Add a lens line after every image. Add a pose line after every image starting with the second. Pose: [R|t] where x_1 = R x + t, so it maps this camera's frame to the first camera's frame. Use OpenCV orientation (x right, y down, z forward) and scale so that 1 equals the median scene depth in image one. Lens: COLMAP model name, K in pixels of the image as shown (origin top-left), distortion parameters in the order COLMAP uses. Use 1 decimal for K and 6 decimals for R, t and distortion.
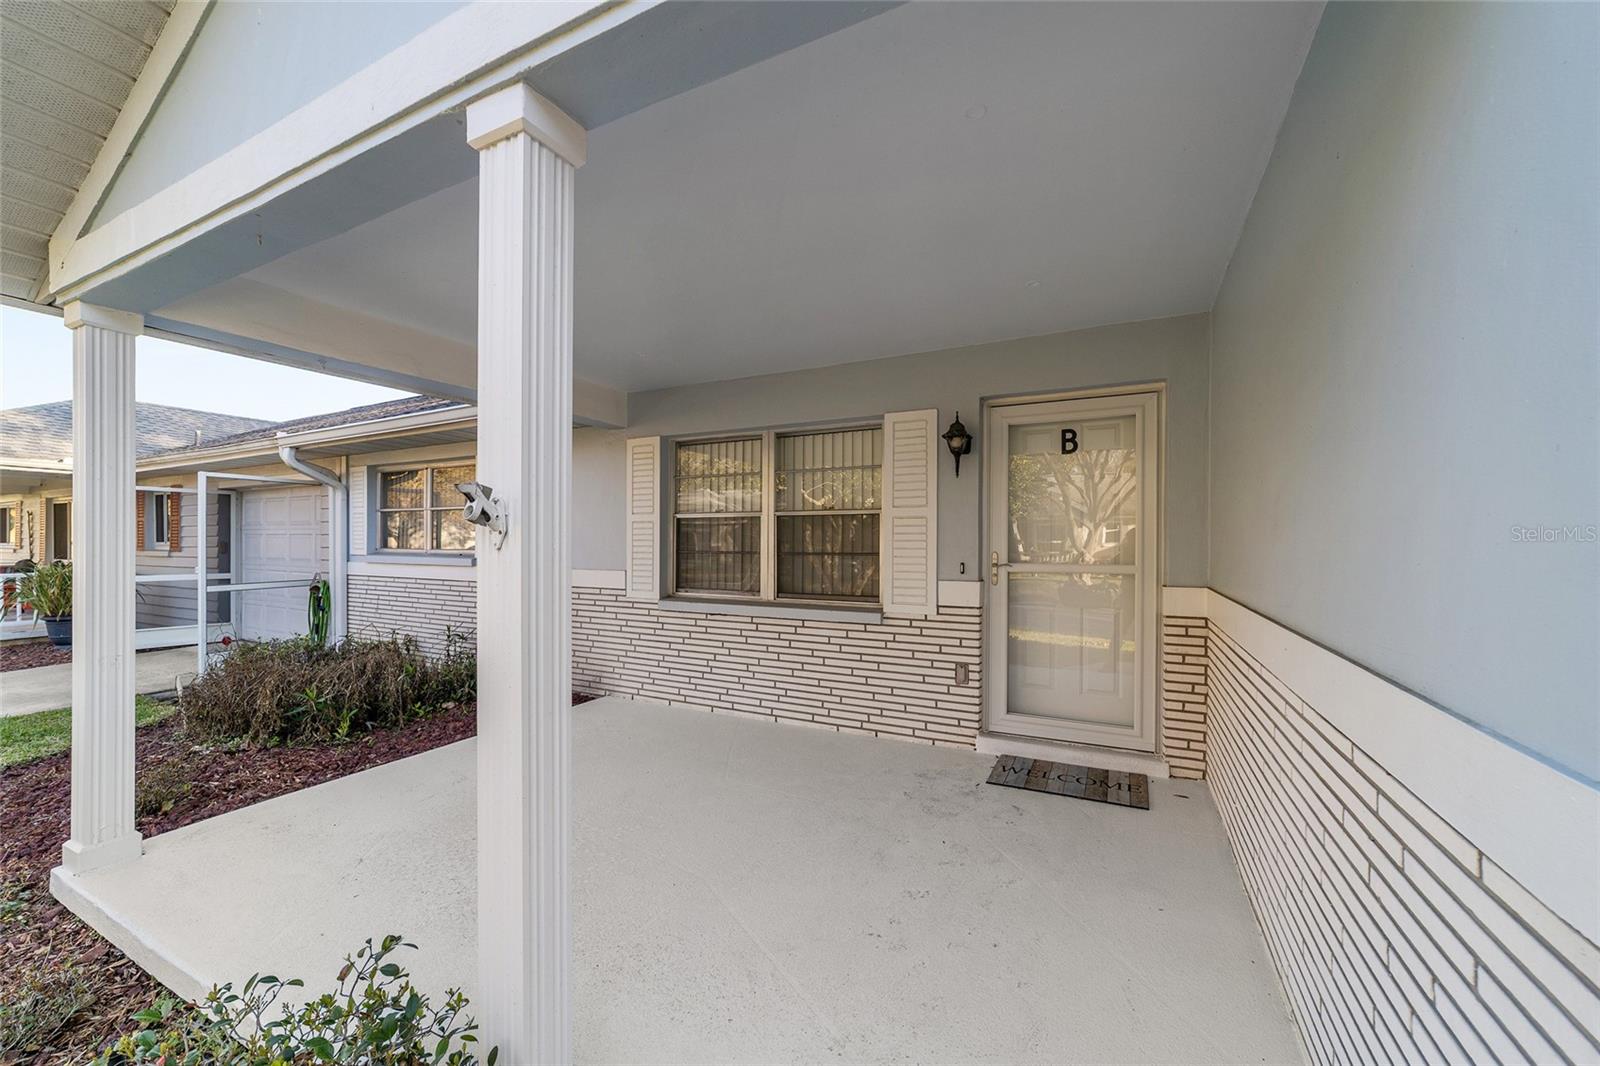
lens RADIAL K [[616.2, 0, 803.5], [0, 616.2, 536.8], [0, 0, 1]] dist [-0.010830, 0.000361]
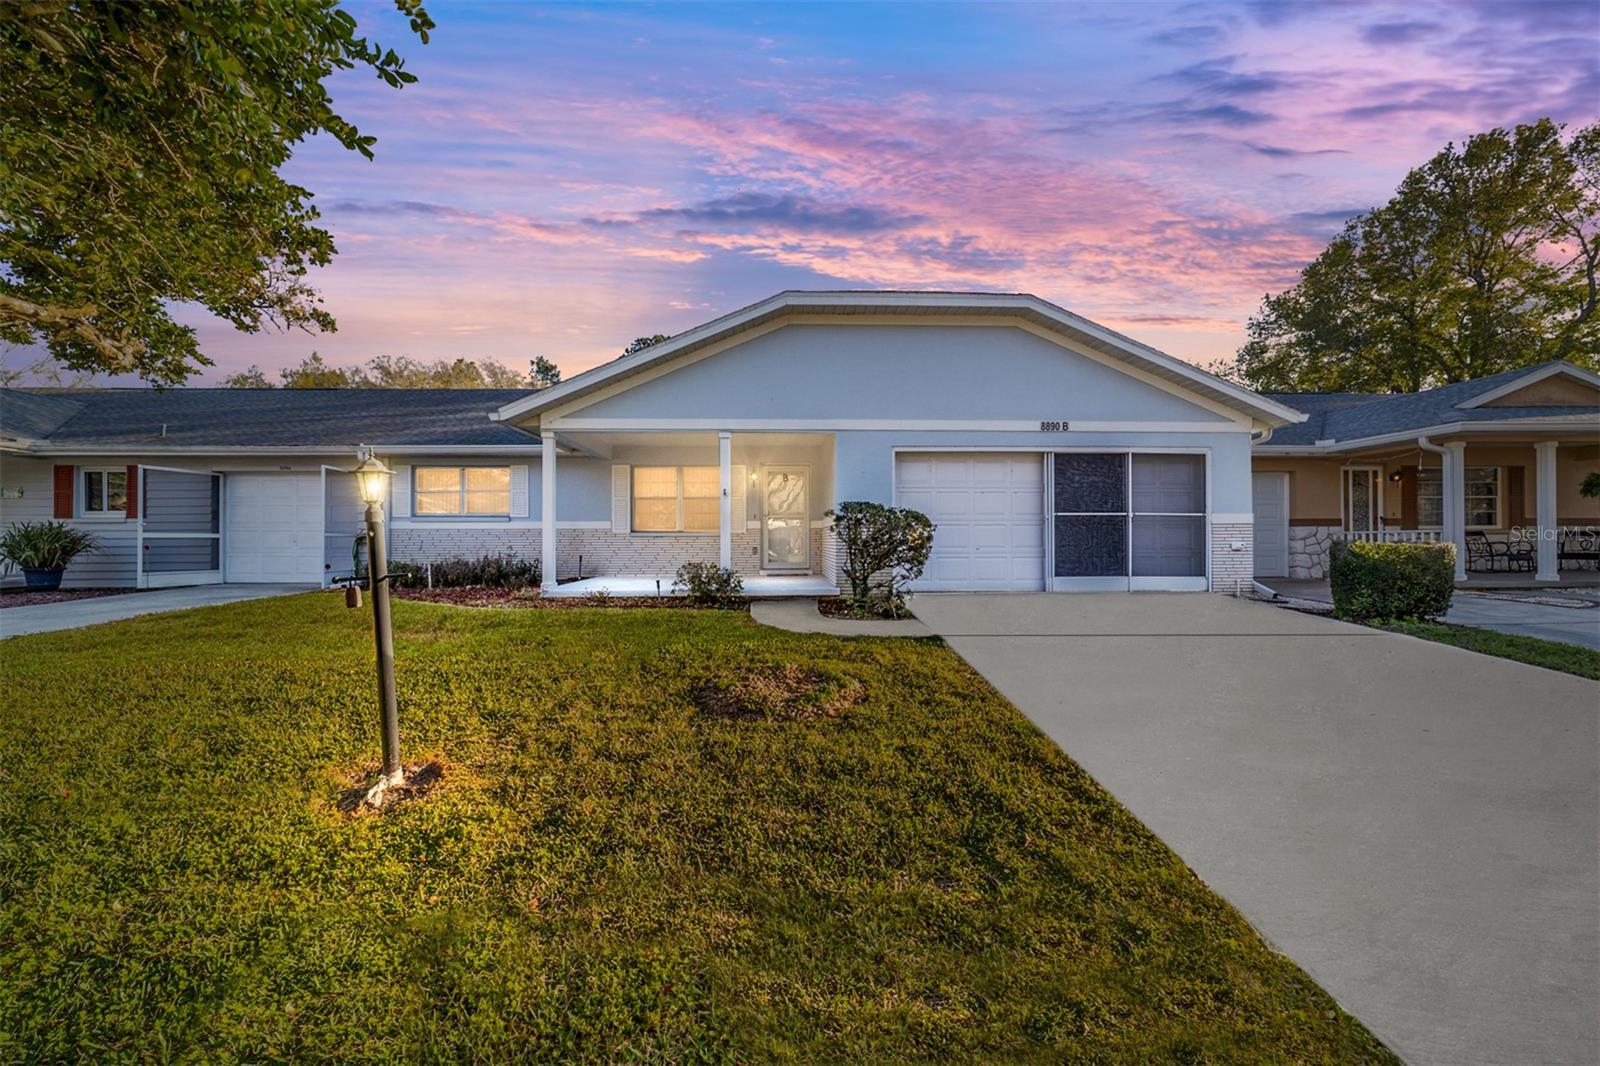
lens RADIAL K [[616.2, 0, 803.5], [0, 616.2, 536.8], [0, 0, 1]] dist [-0.010830, 0.000361]
pose [[0.872956, -0.001689, 0.487796, -0.819216], [0.001163, 0.999998, 0.001381, 0.115519], [-0.487798, -0.000638, 0.872957, -1.439536]]
